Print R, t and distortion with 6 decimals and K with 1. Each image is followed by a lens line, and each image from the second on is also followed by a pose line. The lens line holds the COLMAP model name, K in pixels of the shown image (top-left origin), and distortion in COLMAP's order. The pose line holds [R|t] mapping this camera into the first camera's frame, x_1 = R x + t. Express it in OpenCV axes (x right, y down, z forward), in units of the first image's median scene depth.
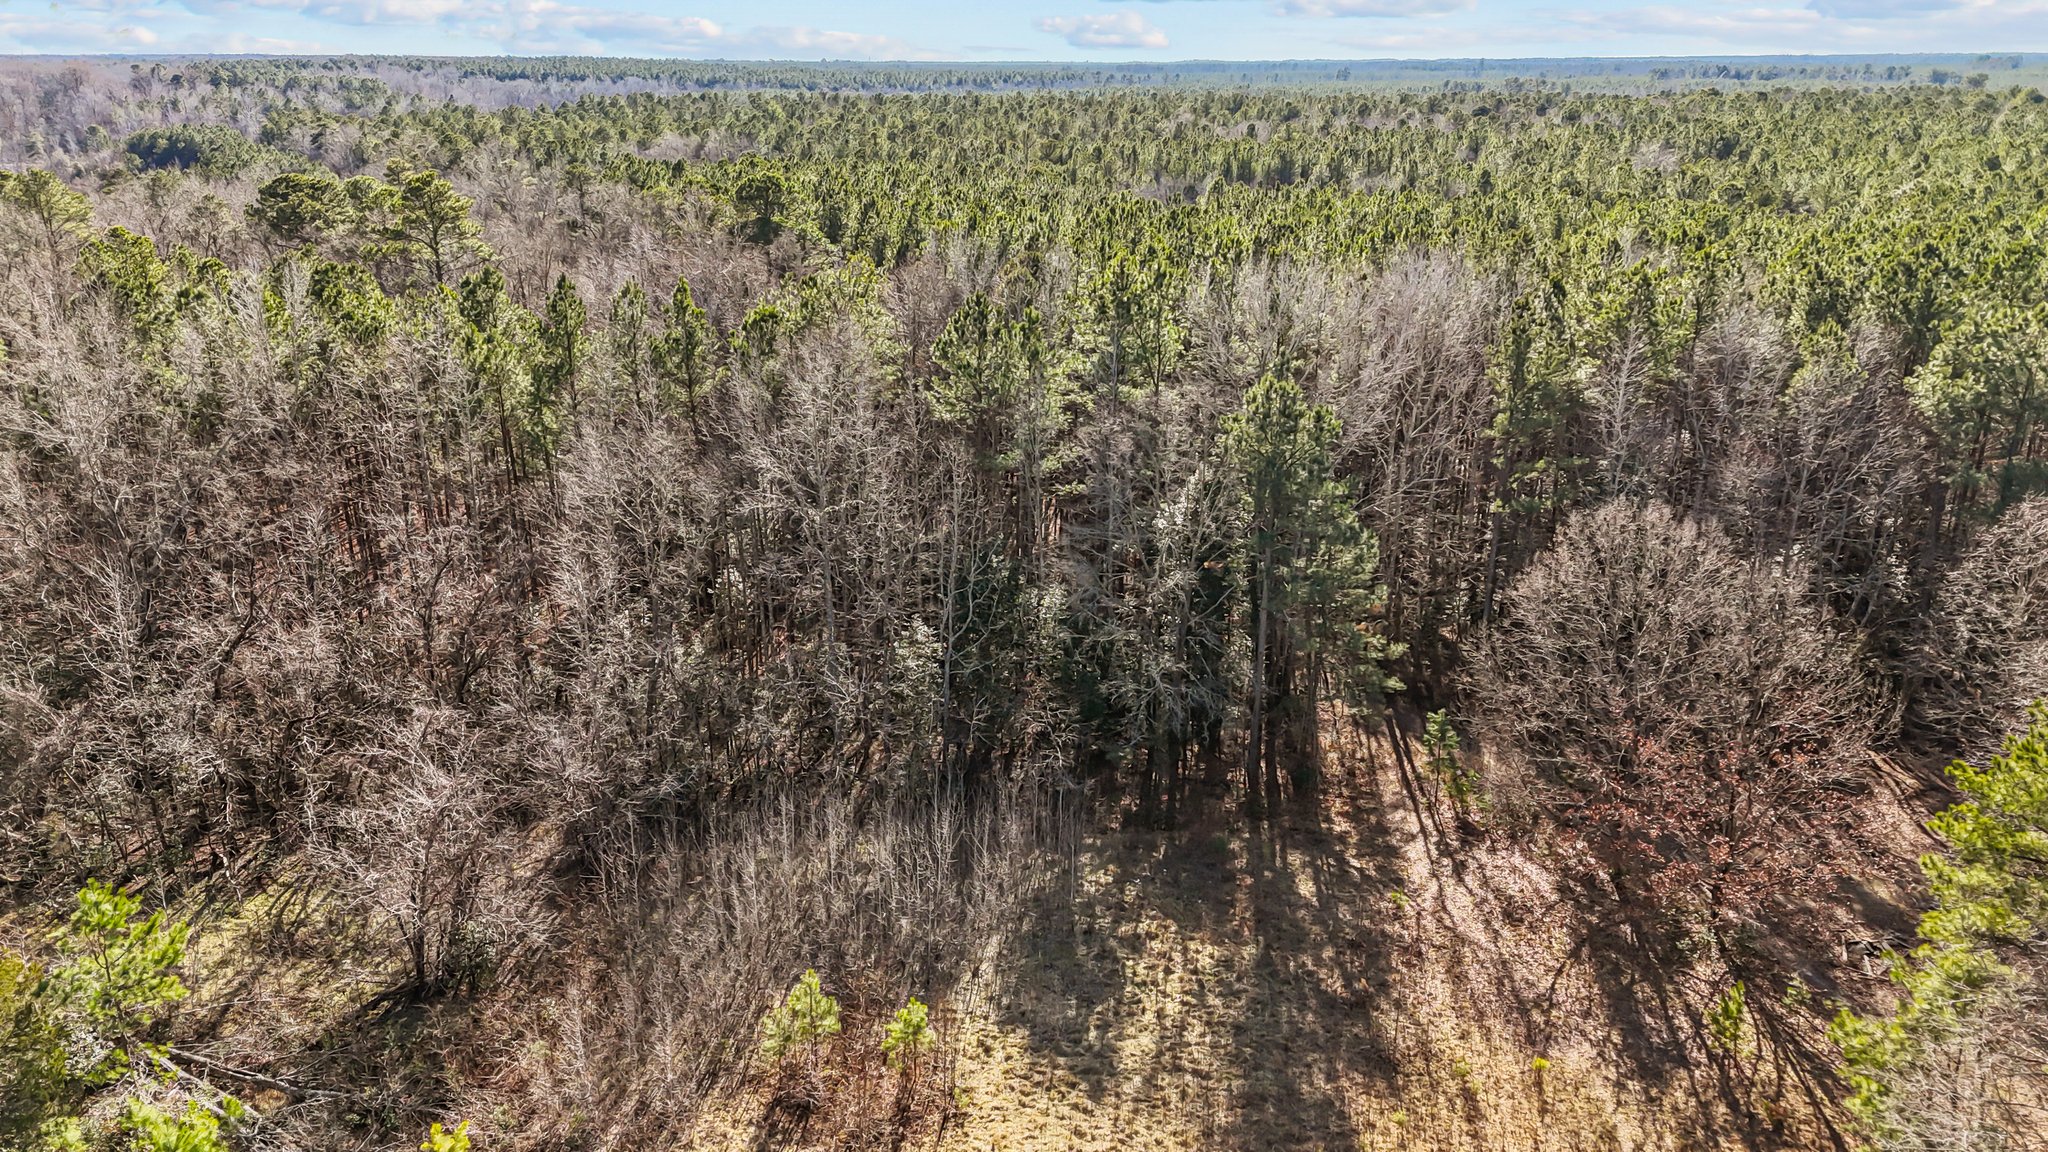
lens RADIAL K [[1538.3, 0, 1024.0], [0, 1538.3, 576.0], [0, 0, 1]] dist [0.136303, -0.199606]
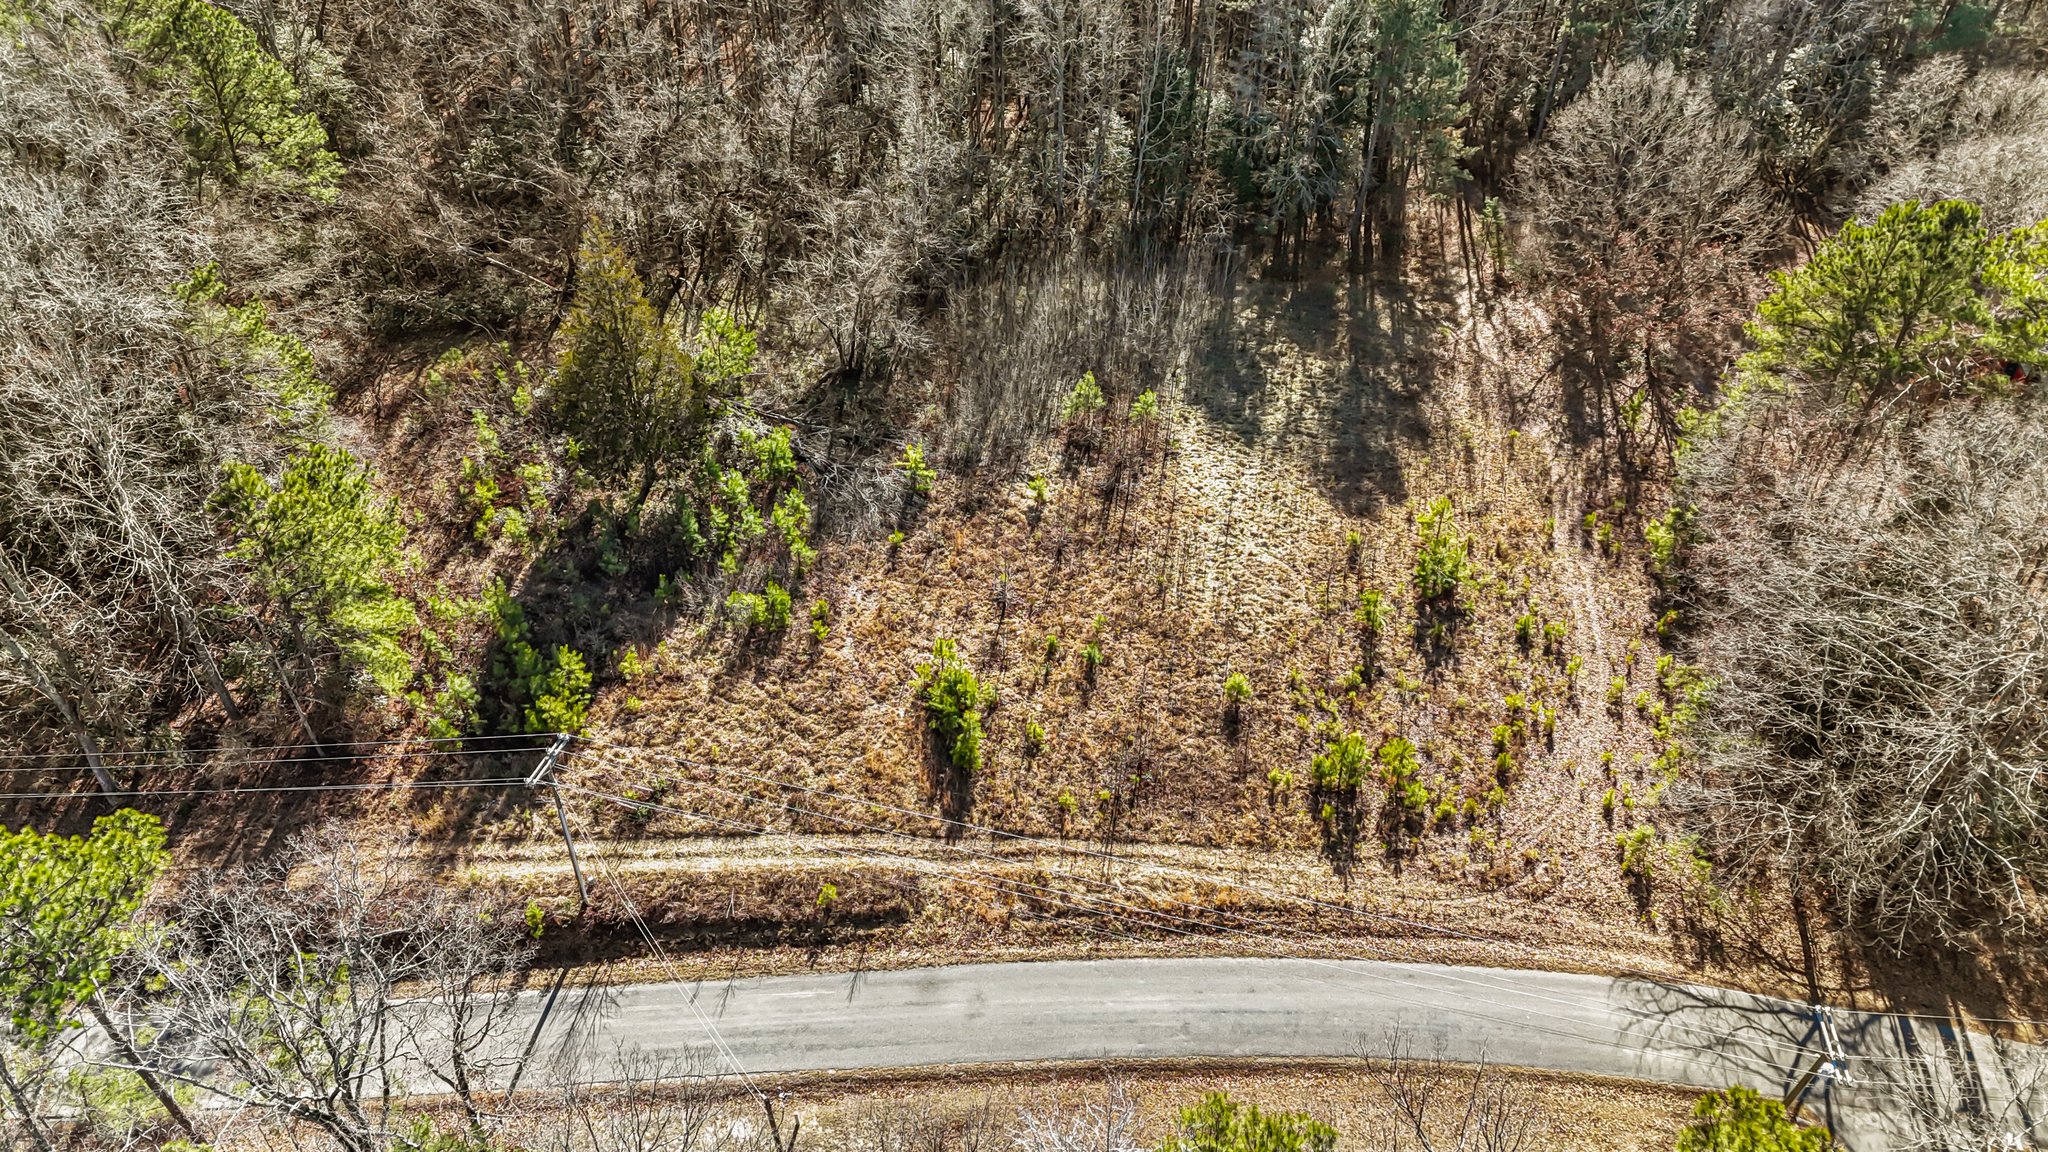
lens RADIAL K [[1538.3, 0, 1024.0], [0, 1538.3, 576.0], [0, 0, 1]] dist [0.136303, -0.199606]
pose [[0.998970, 0.034317, -0.029682, -0.126828], [-0.020288, 0.922983, 0.384306, -0.159526], [0.040584, -0.383308, 0.922729, -0.552822]]
